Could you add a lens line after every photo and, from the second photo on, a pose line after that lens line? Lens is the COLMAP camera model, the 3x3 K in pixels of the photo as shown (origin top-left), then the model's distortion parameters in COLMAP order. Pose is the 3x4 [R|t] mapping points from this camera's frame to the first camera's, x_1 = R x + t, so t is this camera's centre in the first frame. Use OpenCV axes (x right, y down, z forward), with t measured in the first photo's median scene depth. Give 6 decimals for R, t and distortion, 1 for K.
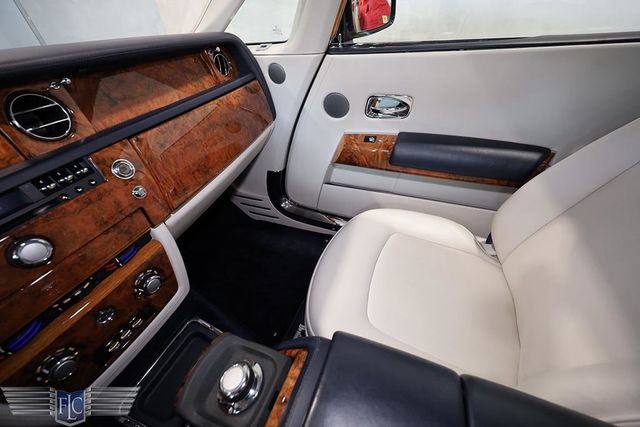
lens RADIAL K [[258.4, 0, 320.0], [0, 258.4, 213.5], [0, 0, 1]] dist [0.001271, 0.000188]
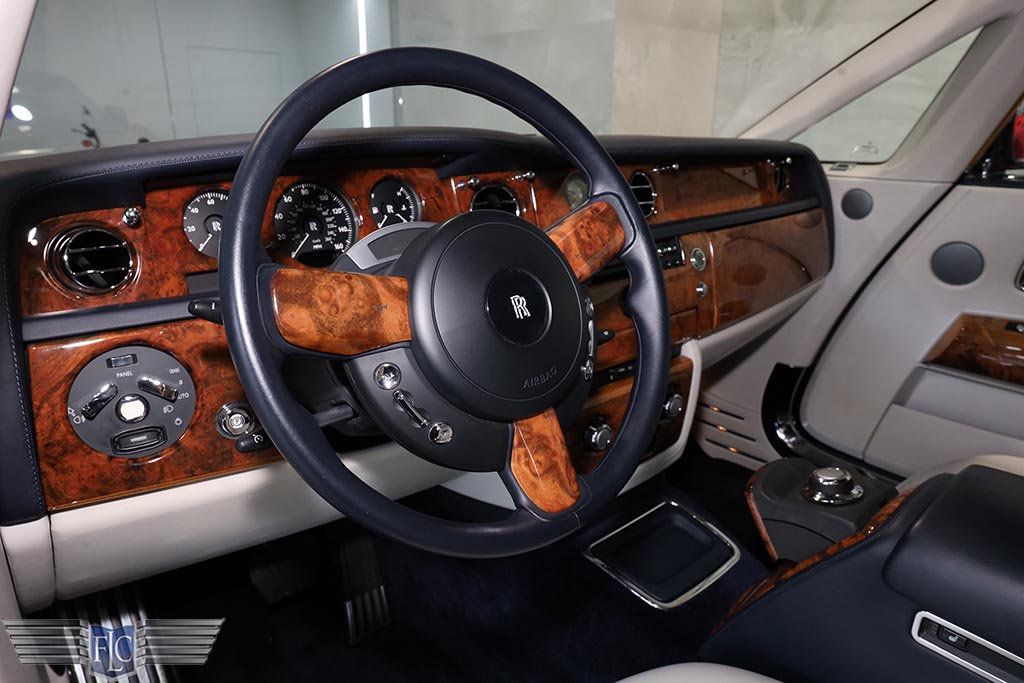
lens RADIAL K [[695.0, 0, 513.7], [0, 695.0, 341.5], [0, 0, 1]] dist [0.010870, 0.002589]
pose [[0.895121, 0.207623, -0.394526, -0.174655], [-0.328303, 0.905683, -0.268246, 0.492394], [0.301622, 0.369637, 0.878859, -0.621924]]
